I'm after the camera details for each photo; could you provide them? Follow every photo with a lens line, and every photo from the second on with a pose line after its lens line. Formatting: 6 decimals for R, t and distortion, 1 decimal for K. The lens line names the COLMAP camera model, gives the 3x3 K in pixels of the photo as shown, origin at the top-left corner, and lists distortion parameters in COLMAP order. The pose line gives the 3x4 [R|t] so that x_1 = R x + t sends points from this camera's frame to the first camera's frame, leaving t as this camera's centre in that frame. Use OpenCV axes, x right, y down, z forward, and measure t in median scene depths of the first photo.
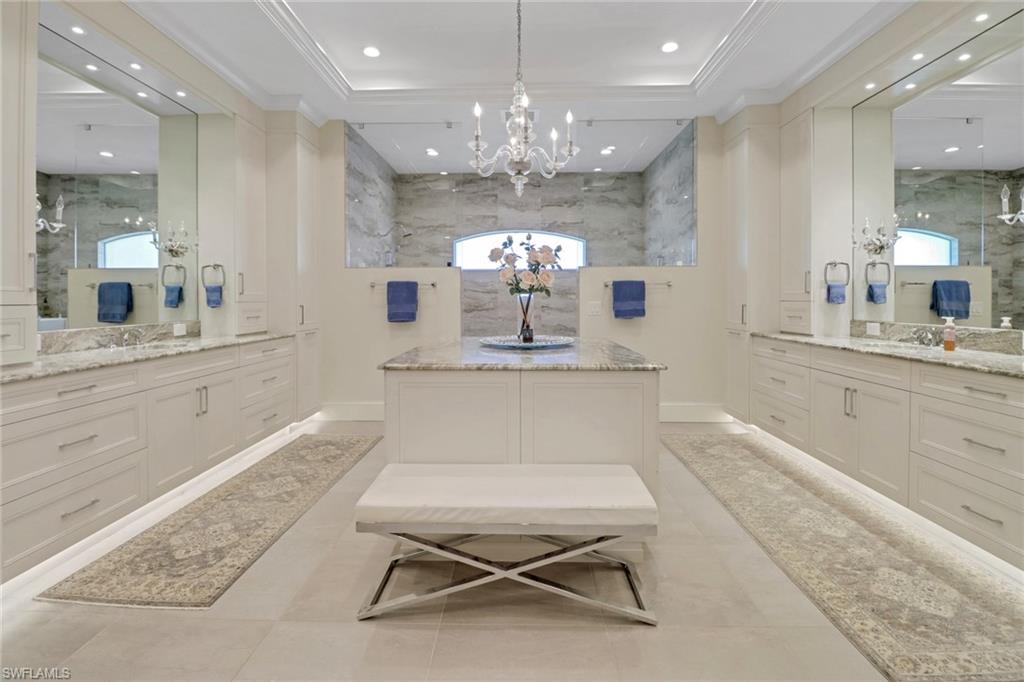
lens RADIAL K [[491.3, 0, 511.4], [0, 491.3, 307.3], [0, 0, 1]] dist [0.001534, -0.016923]
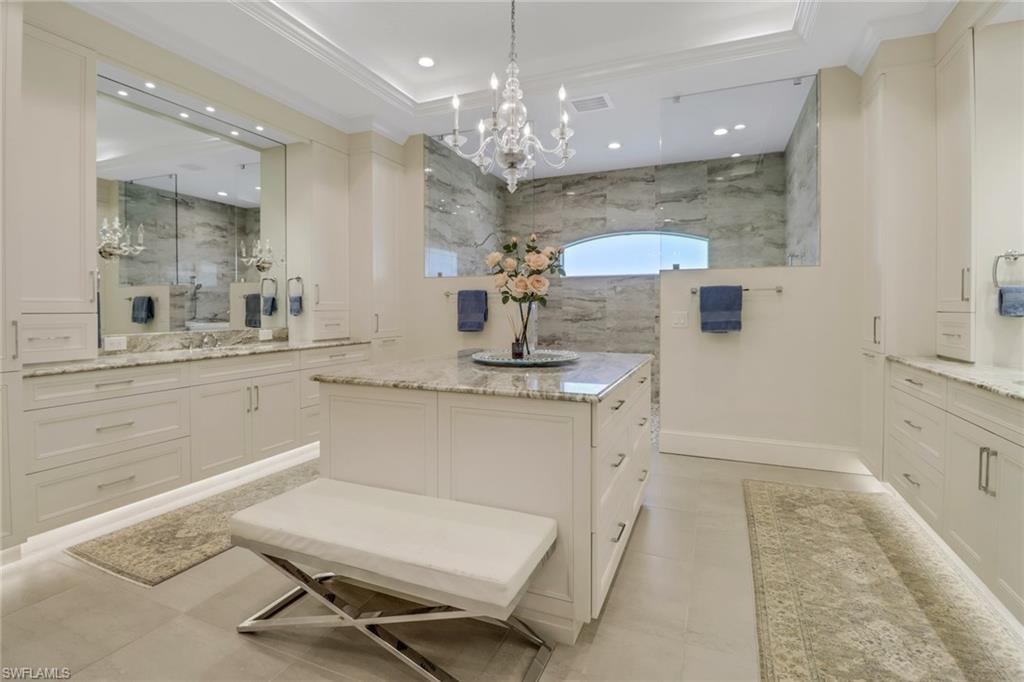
lens RADIAL K [[492.8, 0, 510.3], [0, 492.8, 317.9], [0, 0, 1]] dist [0.000338, -0.015274]
pose [[0.926944, 0.008691, -0.375098, 0.247030], [-0.007144, 0.999959, 0.005515, -0.003654], [0.375131, -0.002432, 0.926969, 0.125672]]
